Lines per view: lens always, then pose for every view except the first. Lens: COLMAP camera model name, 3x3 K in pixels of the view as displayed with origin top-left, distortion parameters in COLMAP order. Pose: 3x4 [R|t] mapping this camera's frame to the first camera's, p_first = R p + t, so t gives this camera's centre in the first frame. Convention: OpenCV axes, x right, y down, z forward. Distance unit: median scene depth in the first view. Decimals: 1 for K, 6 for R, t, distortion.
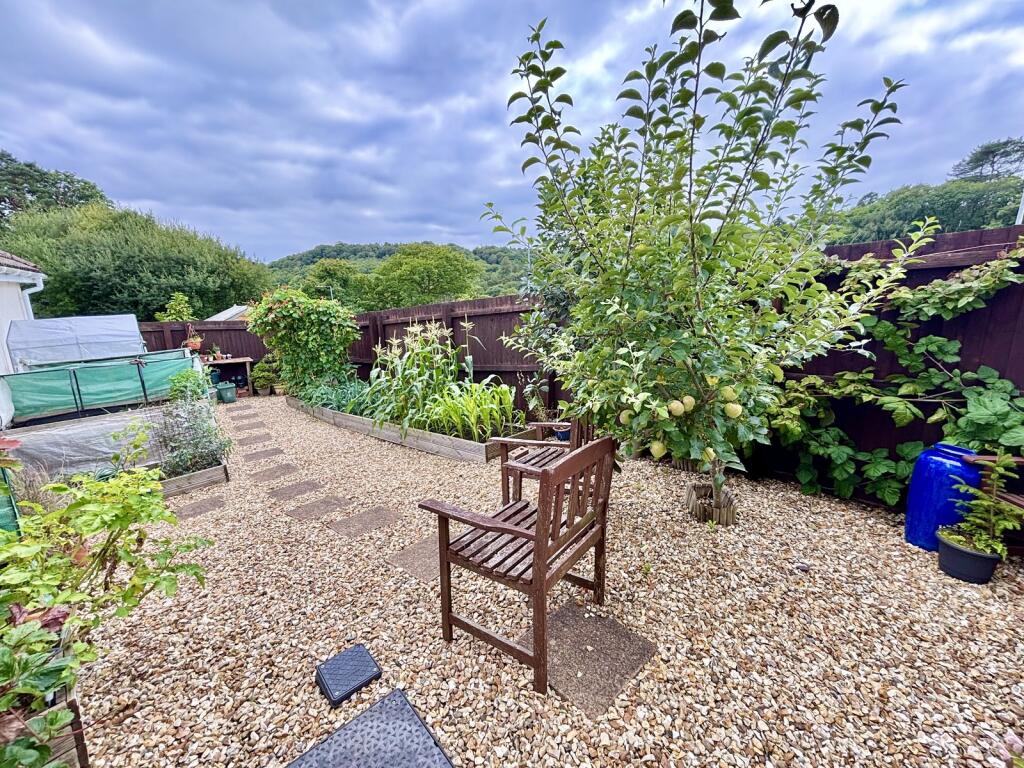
lens RADIAL K [[410.7, 0, 512.0], [0, 410.7, 384.0], [0, 0, 1]] dist [-0.002351, -0.000811]
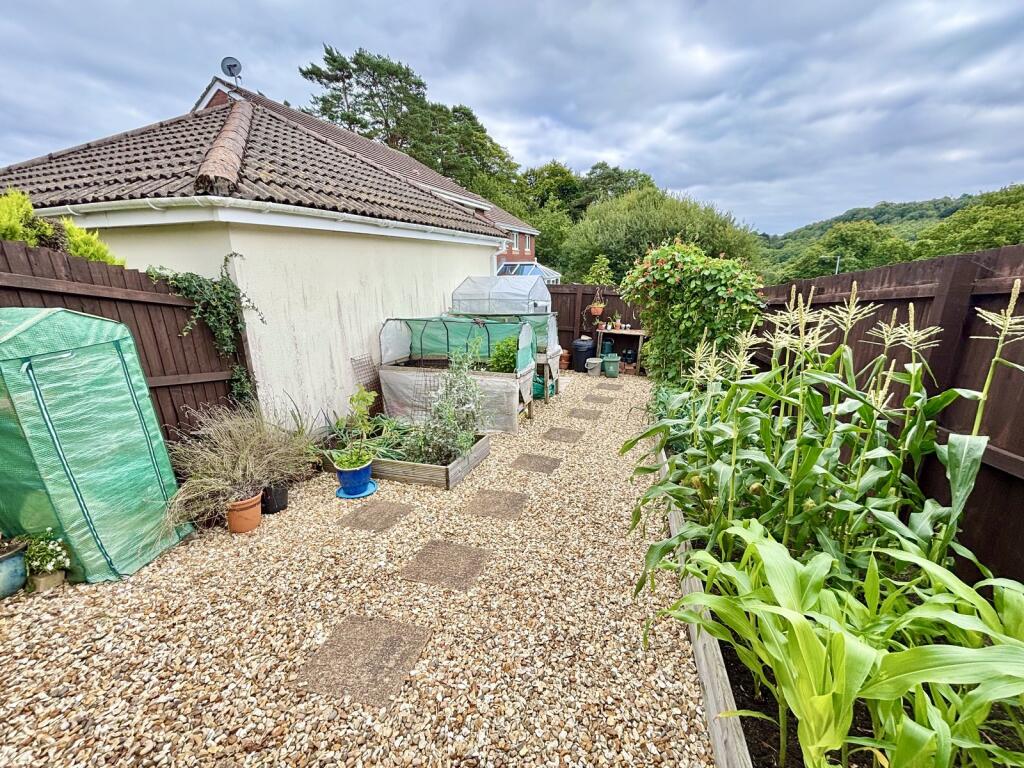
lens RADIAL K [[415.1, 0, 512.0], [0, 415.1, 384.0], [0, 0, 1]] dist [0.001512, 0.000286]
pose [[0.480083, 0.242273, -0.843104, -0.019759], [-0.193493, 0.966680, 0.167604, -0.061227], [0.855617, 0.082670, 0.510964, 0.409729]]
